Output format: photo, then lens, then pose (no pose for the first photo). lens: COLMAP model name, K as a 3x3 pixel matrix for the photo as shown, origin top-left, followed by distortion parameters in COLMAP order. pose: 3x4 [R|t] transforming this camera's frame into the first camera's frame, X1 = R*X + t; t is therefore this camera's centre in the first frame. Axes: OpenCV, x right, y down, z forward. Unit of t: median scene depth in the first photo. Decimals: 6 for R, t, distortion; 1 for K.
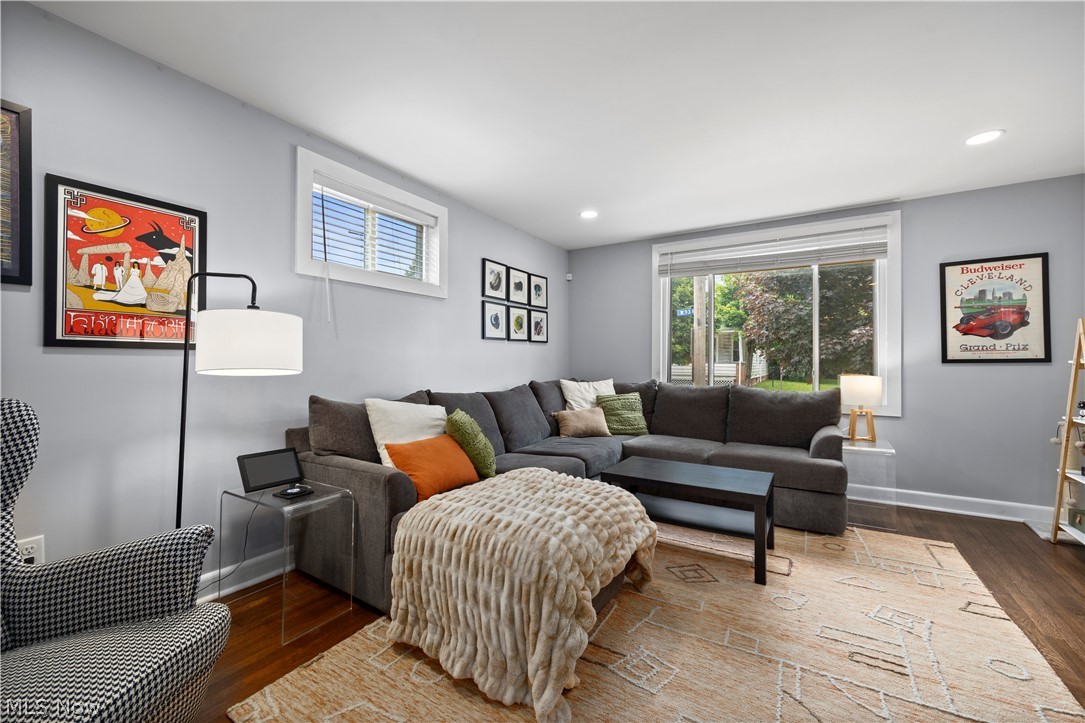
lens RADIAL K [[424.6, 0, 544.6], [0, 424.6, 359.3], [0, 0, 1]] dist [0.003009, 0.000086]
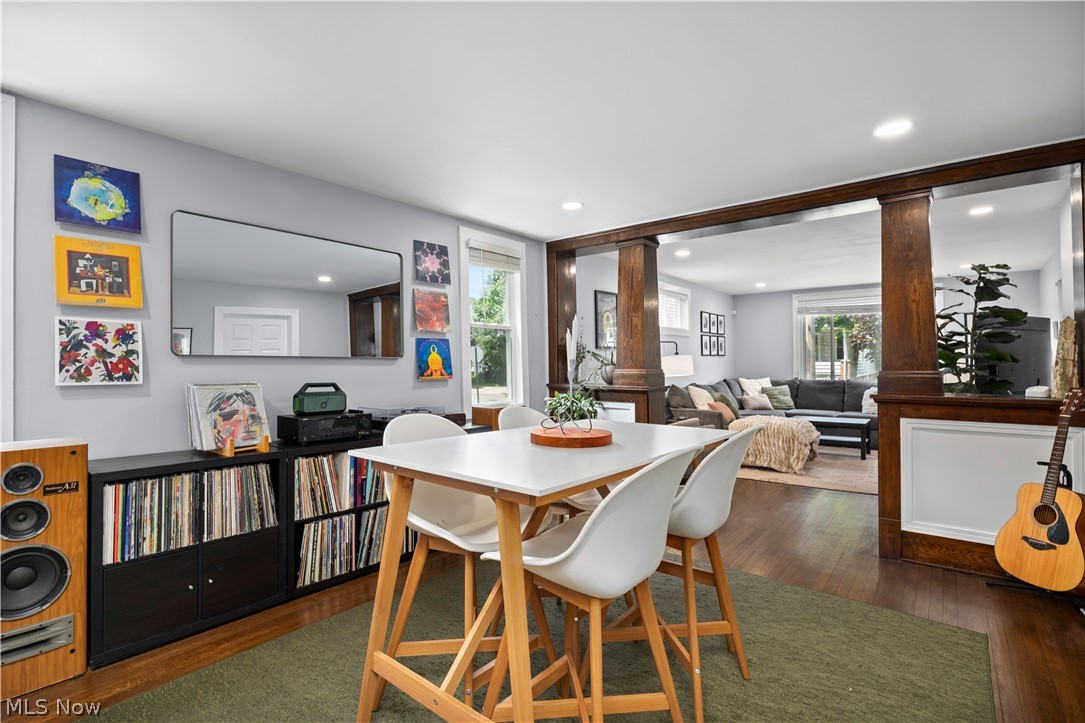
lens RADIAL K [[509.6, 0, 536.3], [0, 509.6, 356.2], [0, 0, 1]] dist [-0.012380, -0.000307]
pose [[0.993823, -0.013965, -0.110097, -0.556364], [0.013790, 0.999902, -0.002350, -0.046346], [0.110119, 0.000817, 0.993918, -1.134044]]
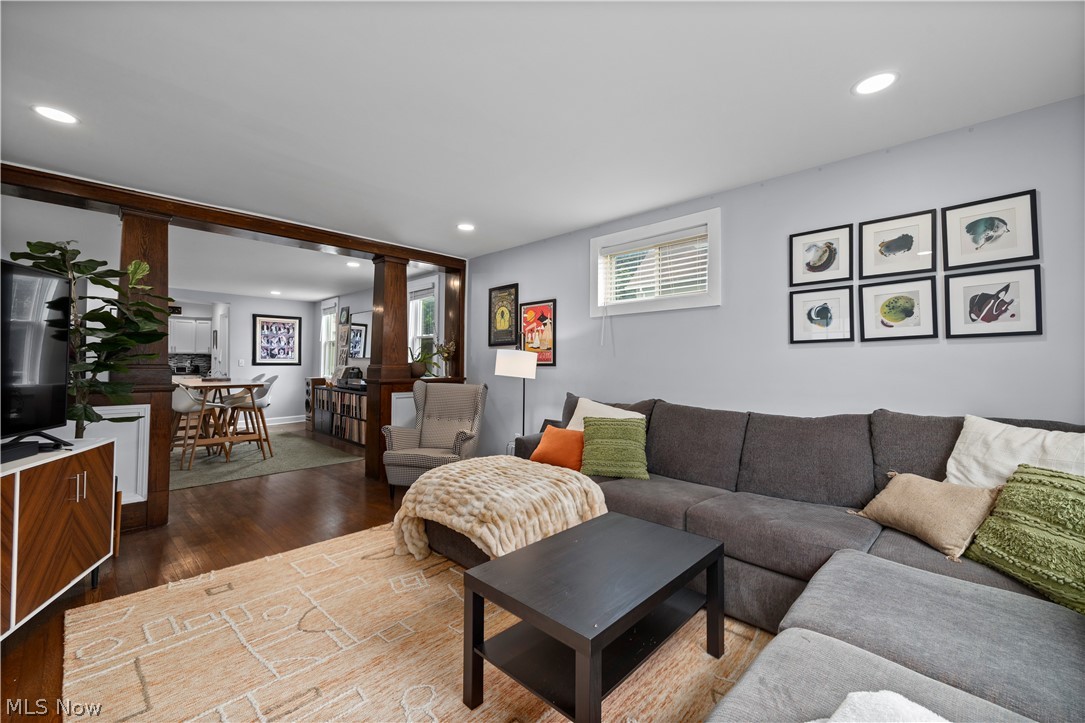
lens RADIAL K [[424.6, 0, 538.4], [0, 424.6, 361.8], [0, 0, 1]] dist [0.003009, 0.000086]
pose [[-0.172741, -0.024610, -0.984660, 0.606372], [-0.004252, 0.999697, -0.024240, 0.003558], [0.984958, 0.000000, -0.172793, 0.632689]]
